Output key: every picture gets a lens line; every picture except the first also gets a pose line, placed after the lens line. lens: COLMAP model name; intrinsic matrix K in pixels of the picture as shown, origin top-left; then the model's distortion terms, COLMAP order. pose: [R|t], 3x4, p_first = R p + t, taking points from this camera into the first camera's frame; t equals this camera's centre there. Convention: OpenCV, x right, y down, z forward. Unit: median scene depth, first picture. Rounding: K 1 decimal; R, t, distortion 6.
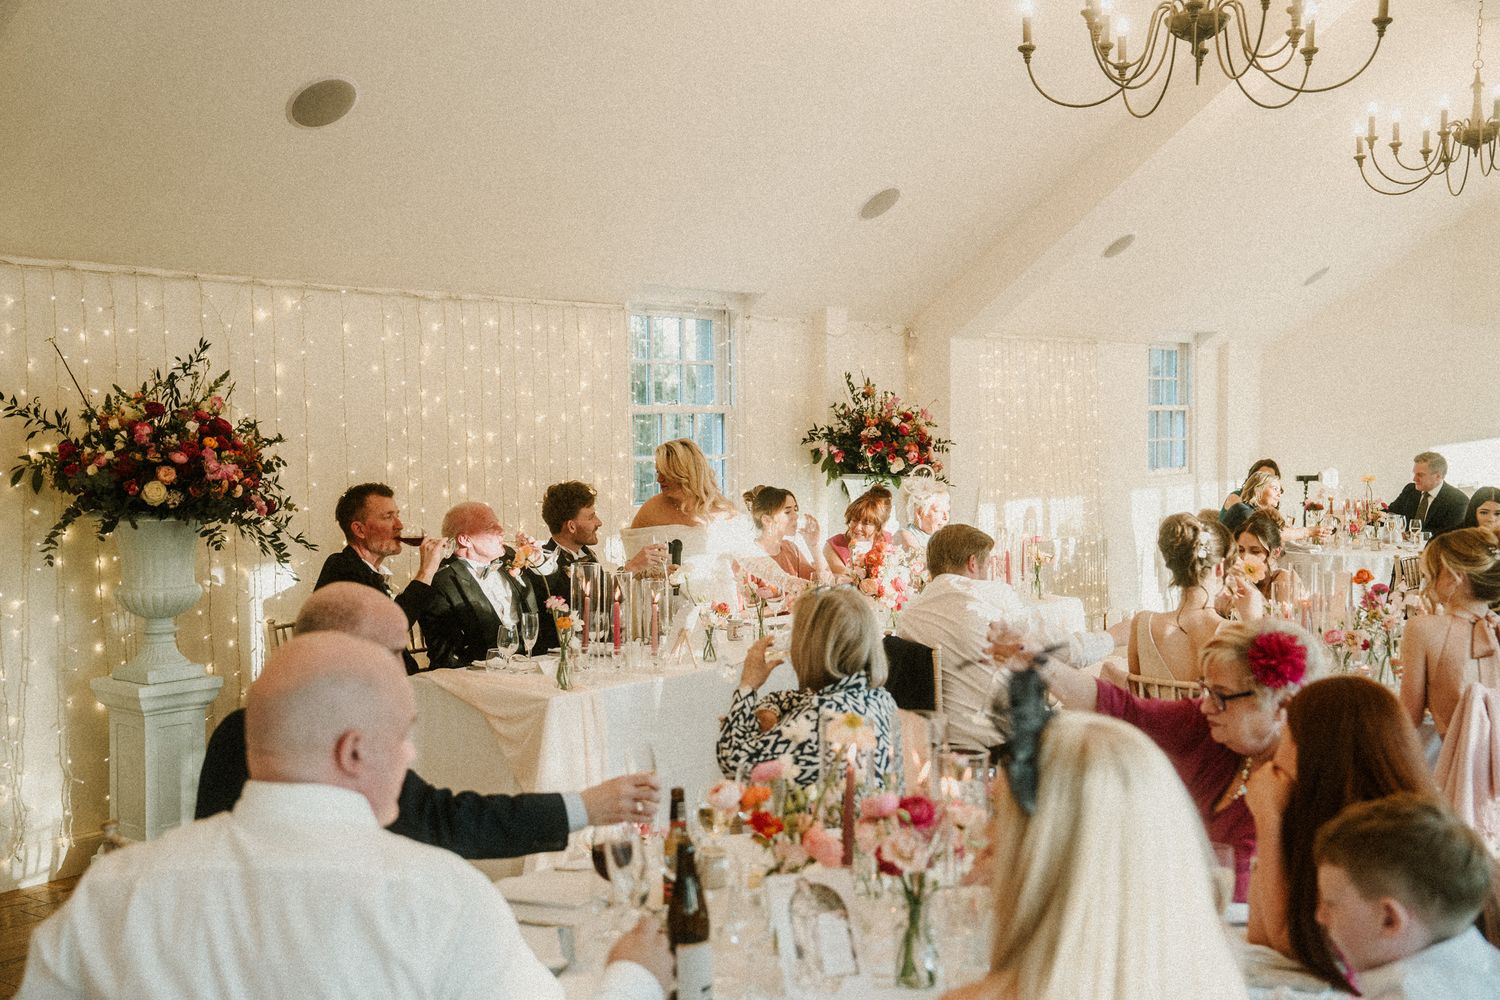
lens RADIAL K [[1666.8, 0, 746.3], [0, 1666.8, 506.2], [0, 0, 1]] dist [0.077571, 0.000000]
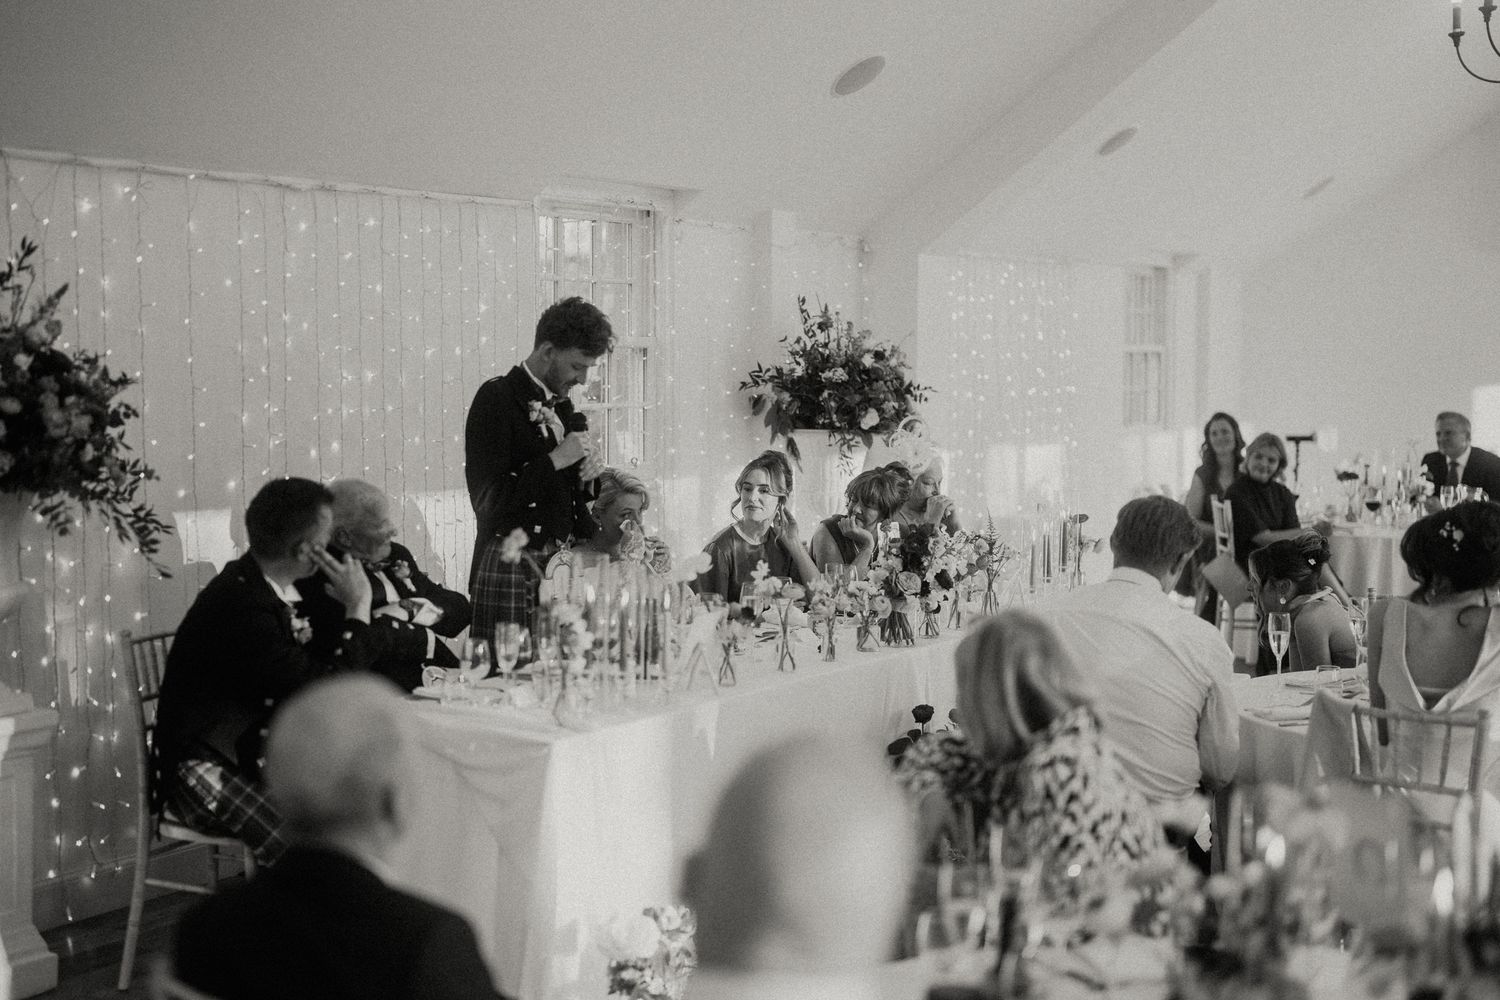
lens RADIAL K [[2112.1, 0, 758.5], [0, 2112.1, 502.4], [0, 0, 1]] dist [-0.049038, 0.000000]
pose [[0.992733, 0.003252, 0.120293, -0.095048], [-0.005374, 0.999835, 0.017324, -0.003496], [-0.120217, -0.017844, 0.992587, 0.057779]]
